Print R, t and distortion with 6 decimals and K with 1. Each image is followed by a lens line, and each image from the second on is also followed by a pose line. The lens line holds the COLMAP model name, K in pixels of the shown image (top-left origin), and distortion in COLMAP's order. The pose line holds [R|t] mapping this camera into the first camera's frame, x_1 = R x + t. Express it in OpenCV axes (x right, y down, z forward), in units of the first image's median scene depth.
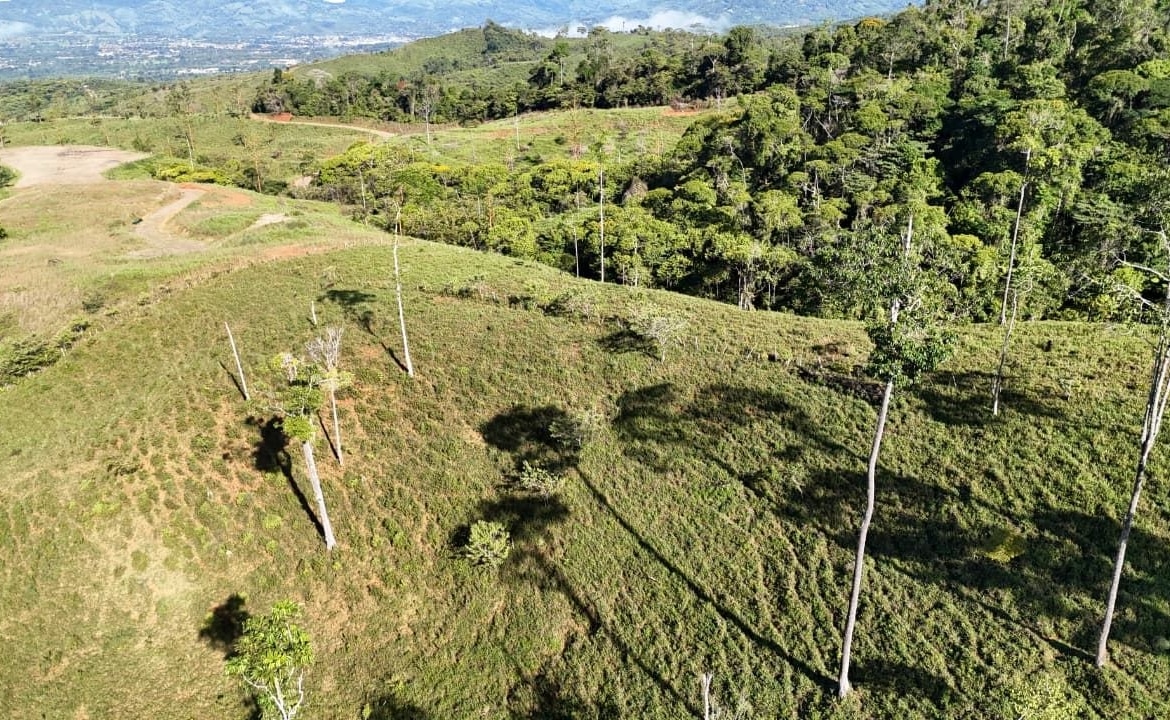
lens RADIAL K [[942.9, 0, 588.7], [0, 942.9, 358.8], [0, 0, 1]] dist [0.076258, -0.074537]
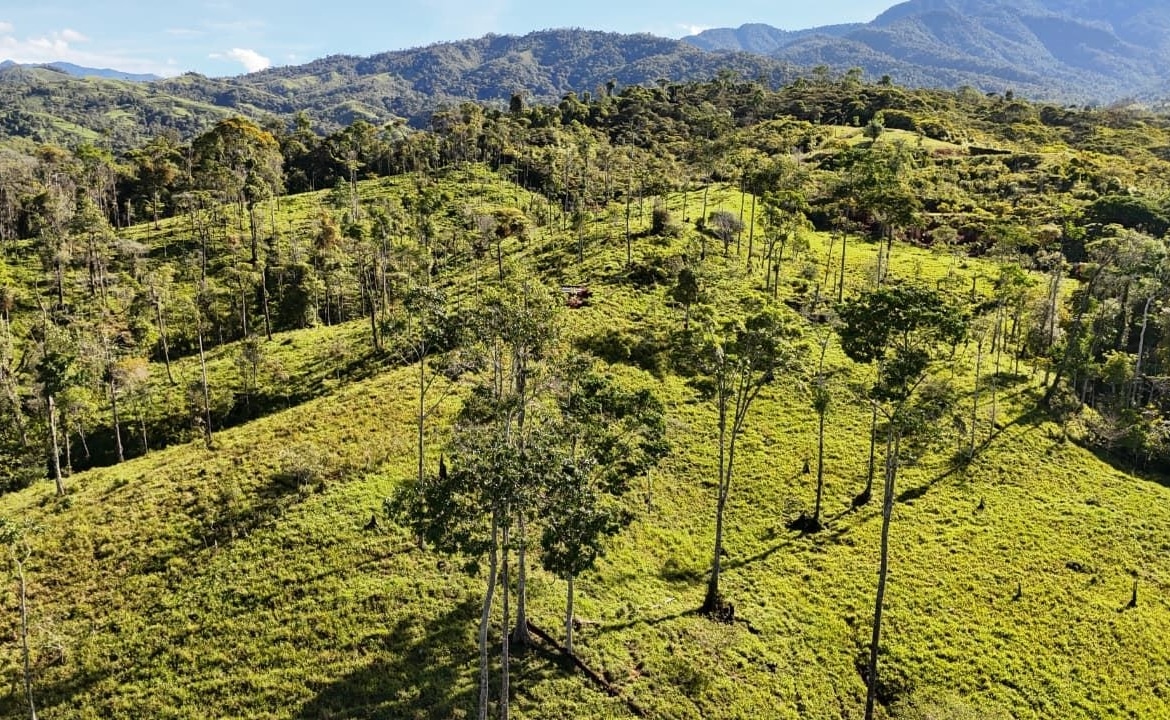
lens RADIAL K [[942.9, 0, 584.5], [0, 942.9, 361.5], [0, 0, 1]] dist [0.076258, -0.074537]
pose [[-0.261402, -0.166607, 0.950742, -0.142850], [0.335933, 0.907707, 0.251429, -0.103595], [-0.904886, 0.385110, -0.181307, 0.283239]]
